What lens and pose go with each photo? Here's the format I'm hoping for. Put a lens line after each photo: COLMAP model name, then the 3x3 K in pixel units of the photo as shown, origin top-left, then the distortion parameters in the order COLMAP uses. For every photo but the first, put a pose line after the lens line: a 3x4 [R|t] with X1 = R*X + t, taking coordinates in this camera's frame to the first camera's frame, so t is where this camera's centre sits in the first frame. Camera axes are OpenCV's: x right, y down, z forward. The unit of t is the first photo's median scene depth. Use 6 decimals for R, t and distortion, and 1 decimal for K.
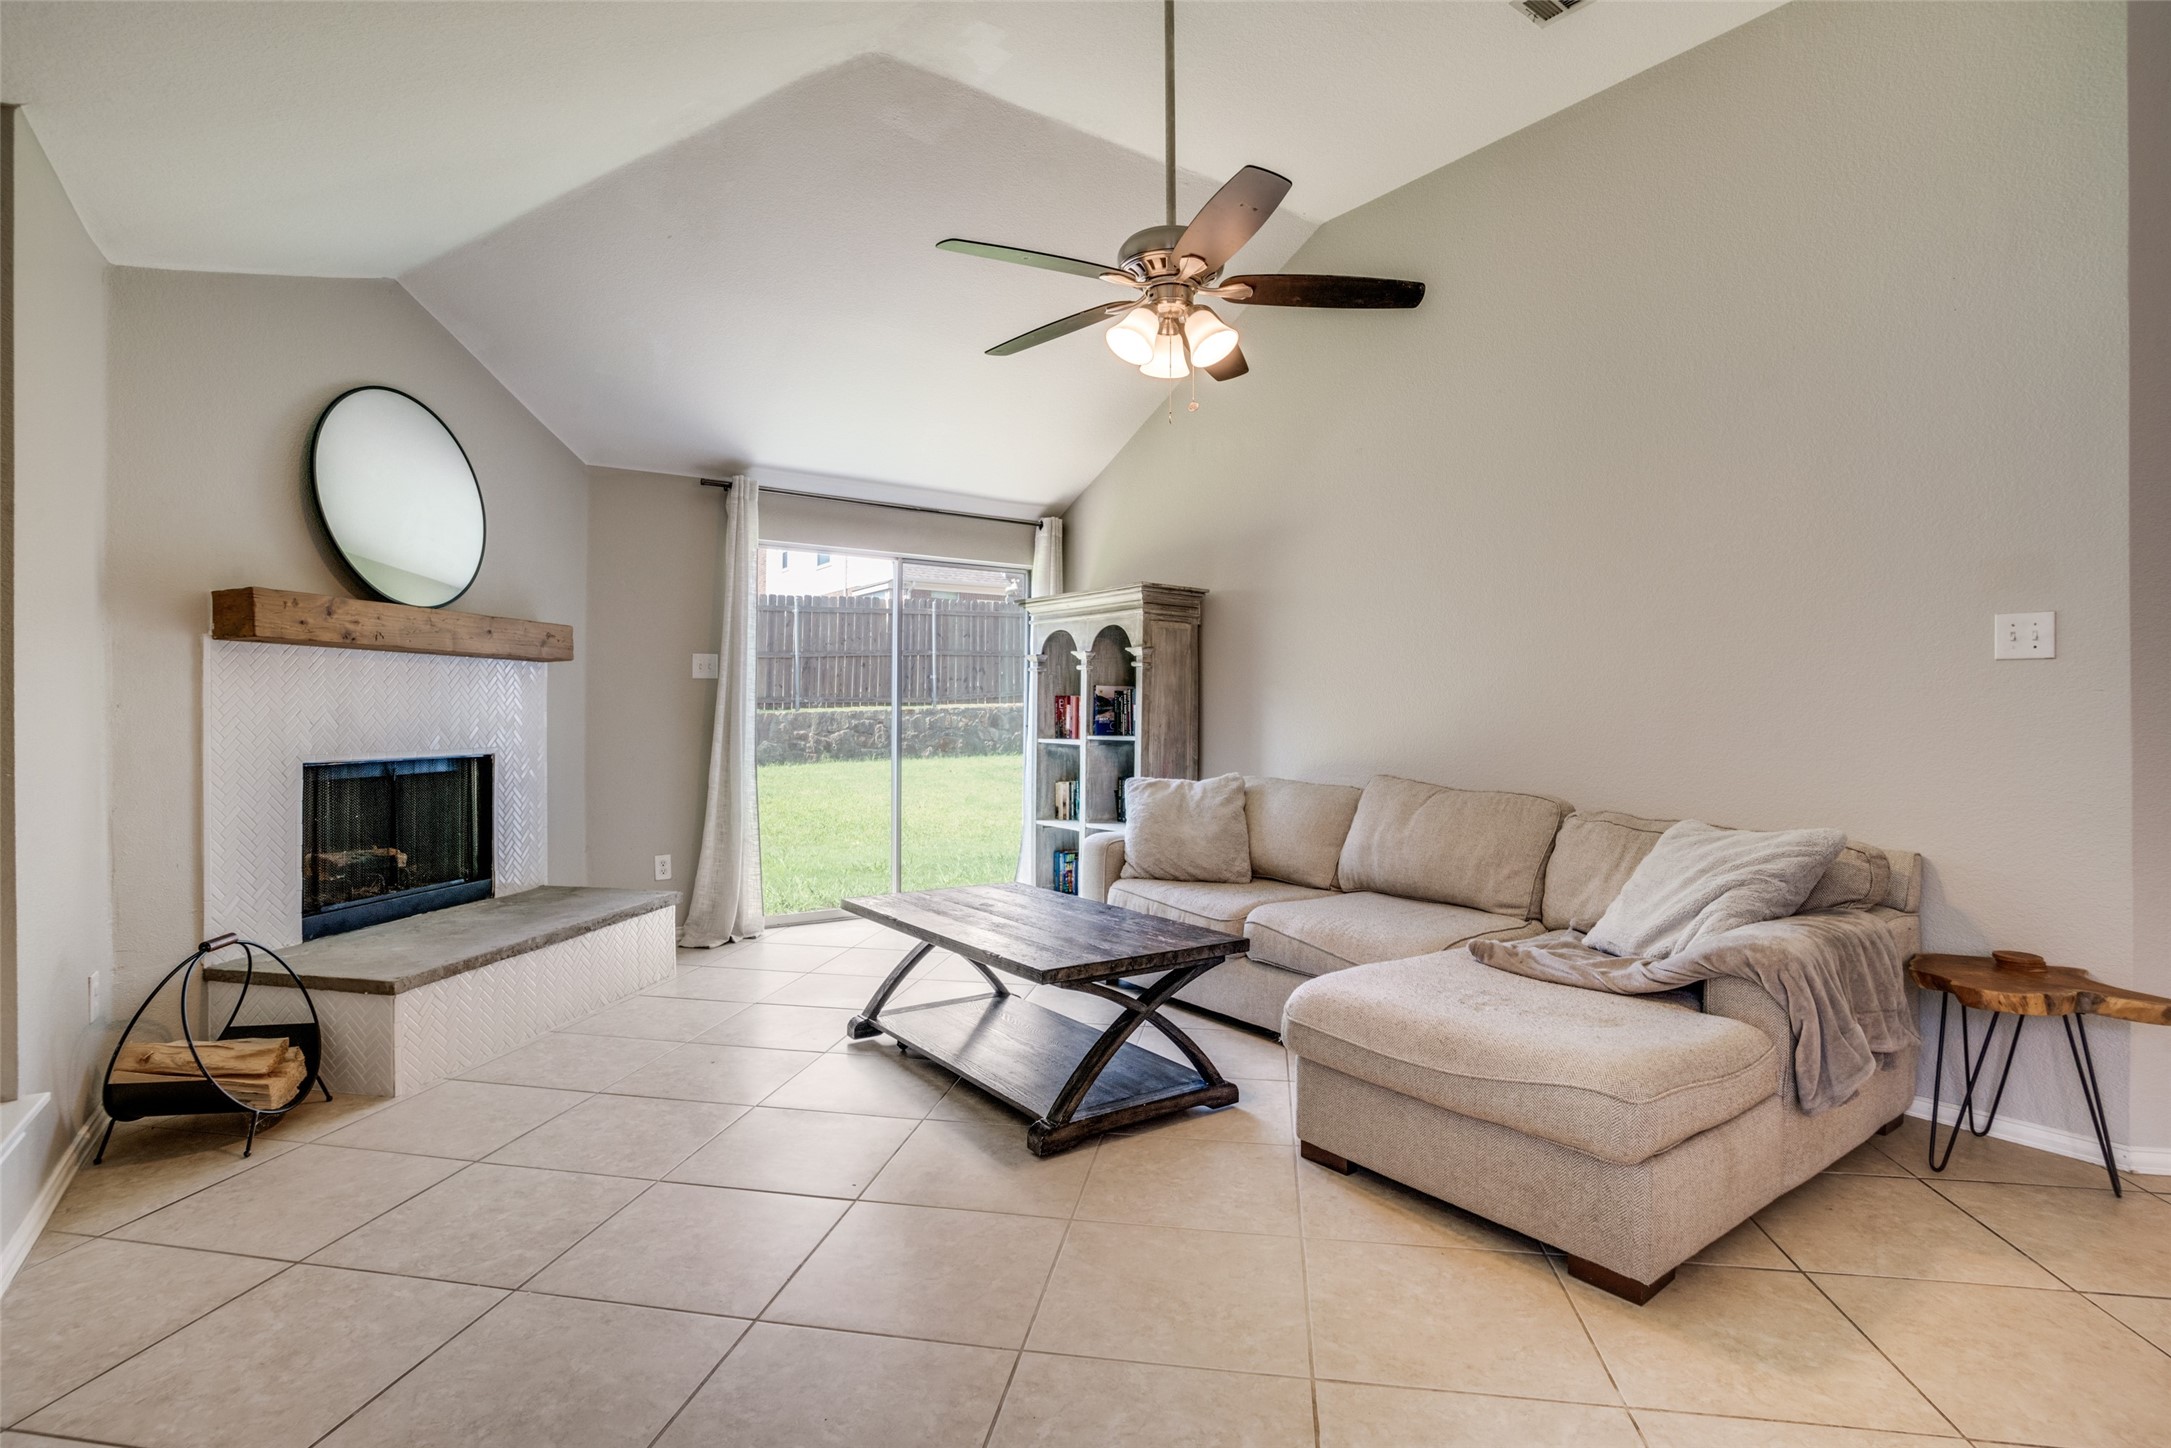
lens RADIAL K [[1103.0, 0, 1085.5], [0, 1103.0, 724.0], [0, 0, 1]] dist [-0.000669, -0.000125]
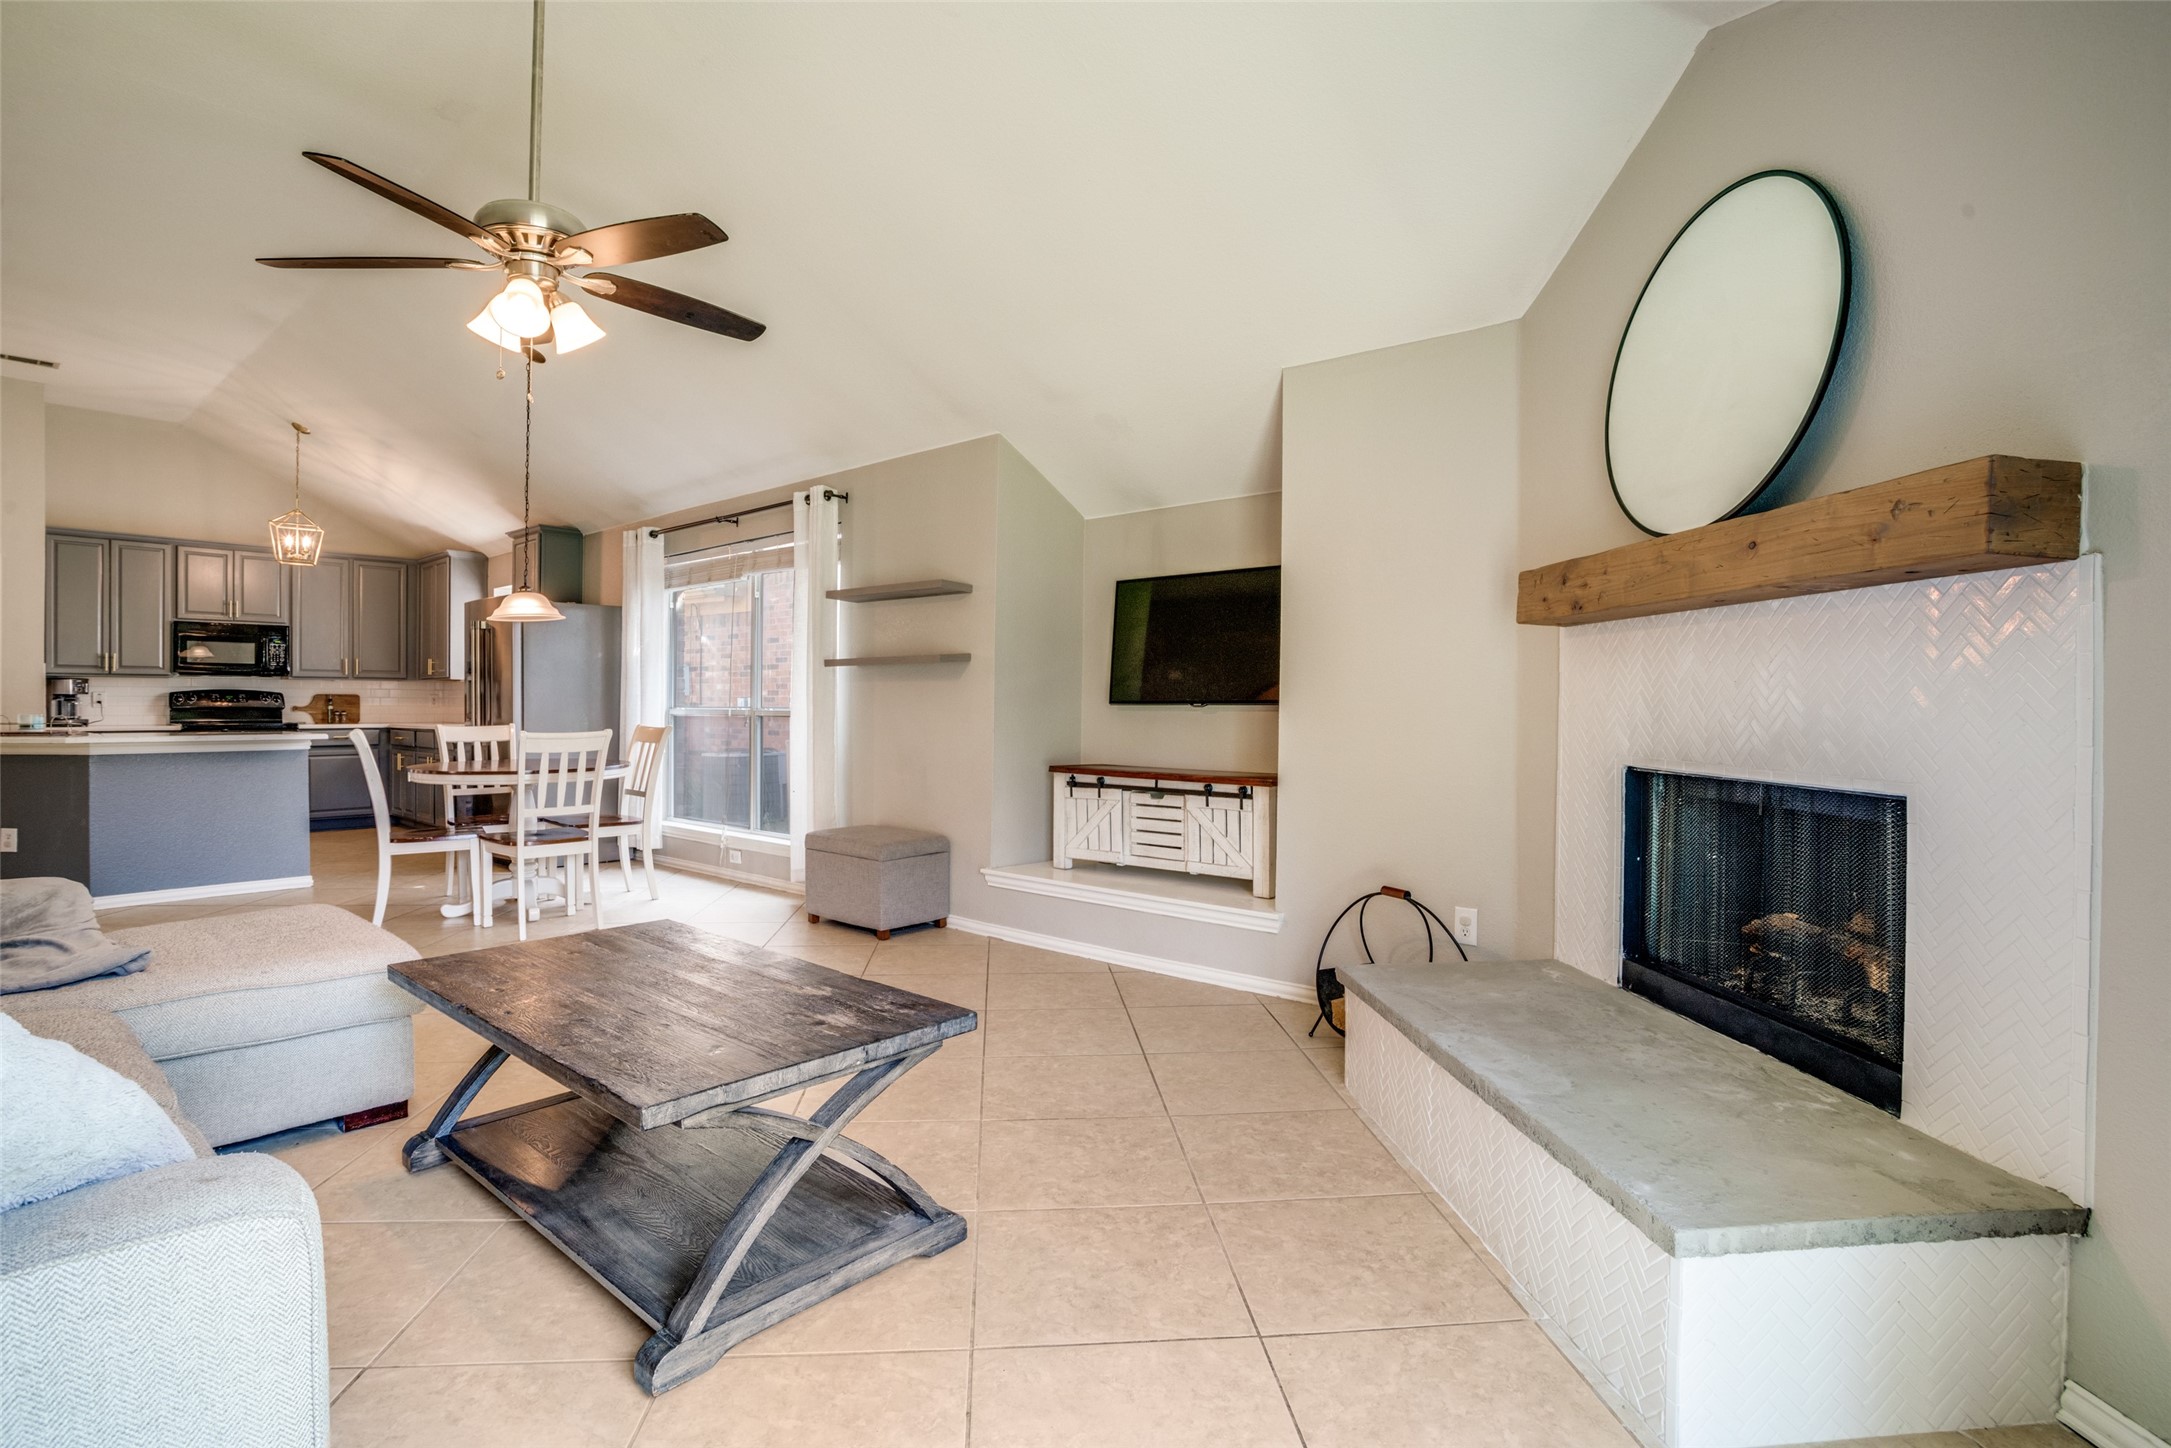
lens RADIAL K [[1068.6, 0, 1037.9], [0, 1068.6, 687.0], [0, 0, 1]] dist [-0.001485, -0.000381]
pose [[-0.978854, 0.001843, -0.204551, -0.135205], [0.002215, 0.999996, -0.001590, -0.020968], [0.204548, -0.002009, -0.978855, 1.656628]]
